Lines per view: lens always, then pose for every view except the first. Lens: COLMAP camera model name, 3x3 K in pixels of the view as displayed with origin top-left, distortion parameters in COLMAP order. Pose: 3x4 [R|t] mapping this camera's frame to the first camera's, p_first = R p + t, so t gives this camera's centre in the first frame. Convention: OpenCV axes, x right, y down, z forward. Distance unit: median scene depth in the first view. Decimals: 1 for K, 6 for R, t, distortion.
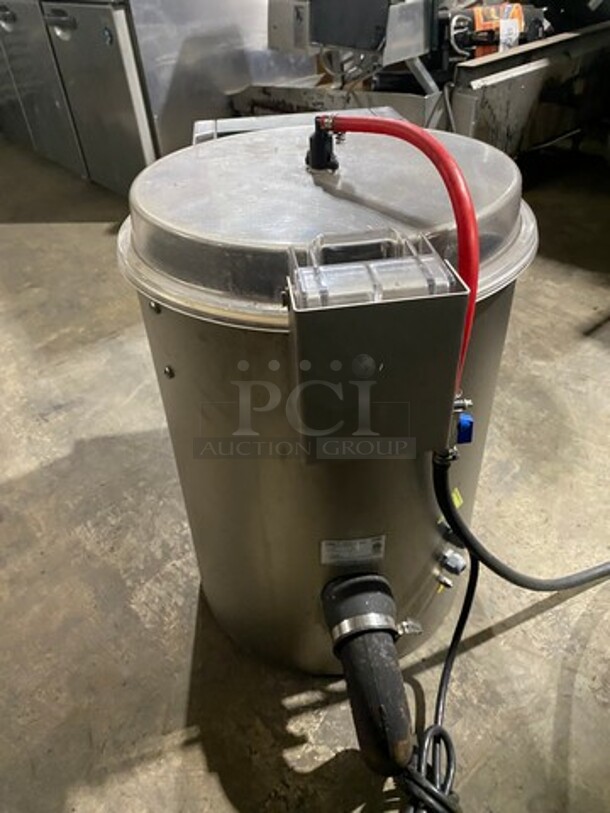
lens RADIAL K [[612.8, 0, 308.2], [0, 612.8, 409.2], [0, 0, 1]] dist [0.011247, -0.009588]
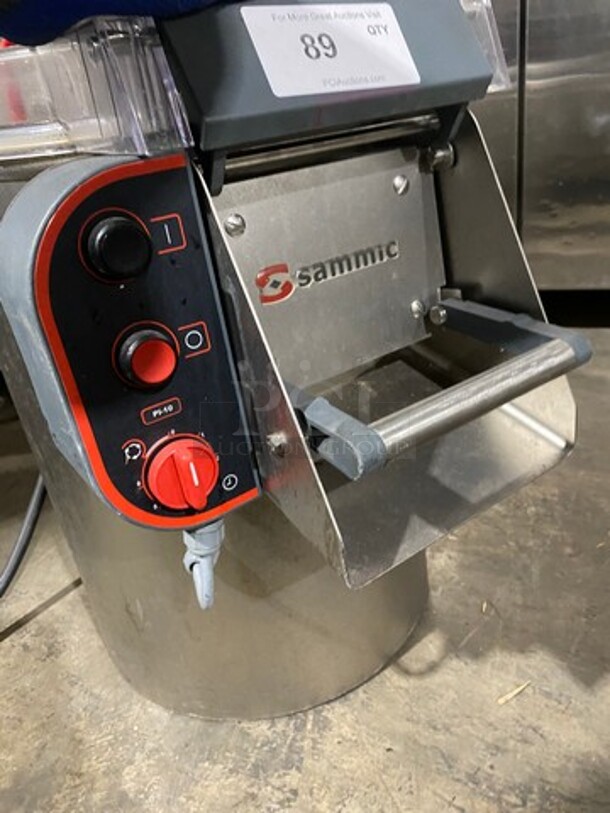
lens RADIAL K [[612.8, 0, 310.1], [0, 612.8, 406.0], [0, 0, 1]] dist [0.011247, -0.009588]
pose [[-0.871080, 0.351539, -0.342987, 0.192093], [-0.146161, 0.481161, 0.864362, -0.616063], [0.468889, 0.803059, -0.367749, 1.200237]]
